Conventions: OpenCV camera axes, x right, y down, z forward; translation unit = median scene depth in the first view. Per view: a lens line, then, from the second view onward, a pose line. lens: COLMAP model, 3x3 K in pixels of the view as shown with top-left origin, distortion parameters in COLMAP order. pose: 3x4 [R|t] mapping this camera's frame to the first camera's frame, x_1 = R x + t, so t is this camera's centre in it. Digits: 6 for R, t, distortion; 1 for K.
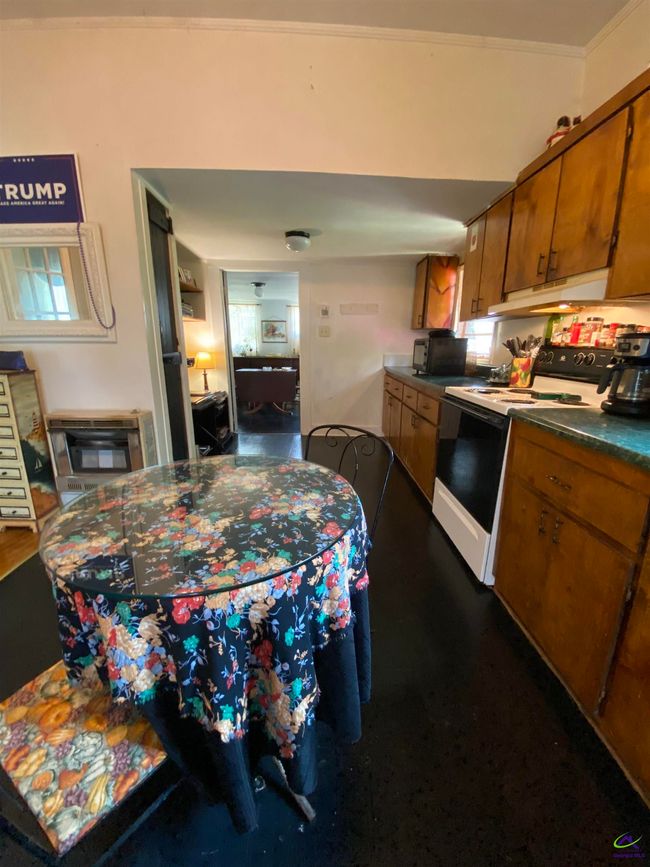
lens RADIAL K [[352.0, 0, 327.6], [0, 352.0, 432.9], [0, 0, 1]] dist [0.008355, -0.014851]
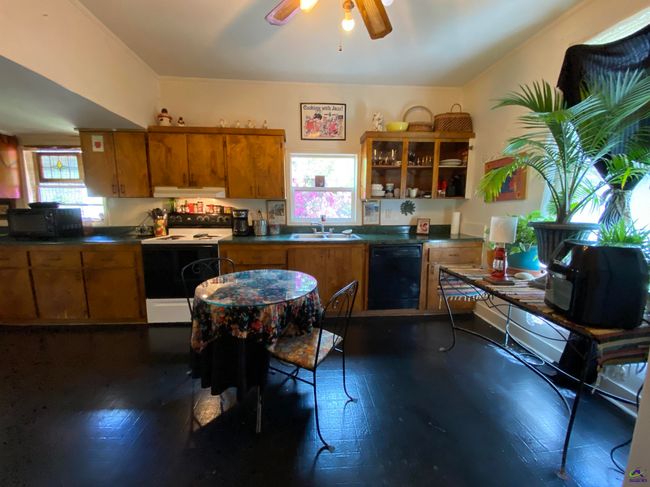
lens RADIAL K [[263.9, 0, 322.8], [0, 263.9, 242.8], [0, 0, 1]] dist [0.008355, -0.014851]
pose [[-0.049695, -0.152668, 0.987027, -0.939465], [0.239731, 0.957535, 0.160176, -0.123857], [-0.969567, 0.244580, -0.010985, 0.234009]]
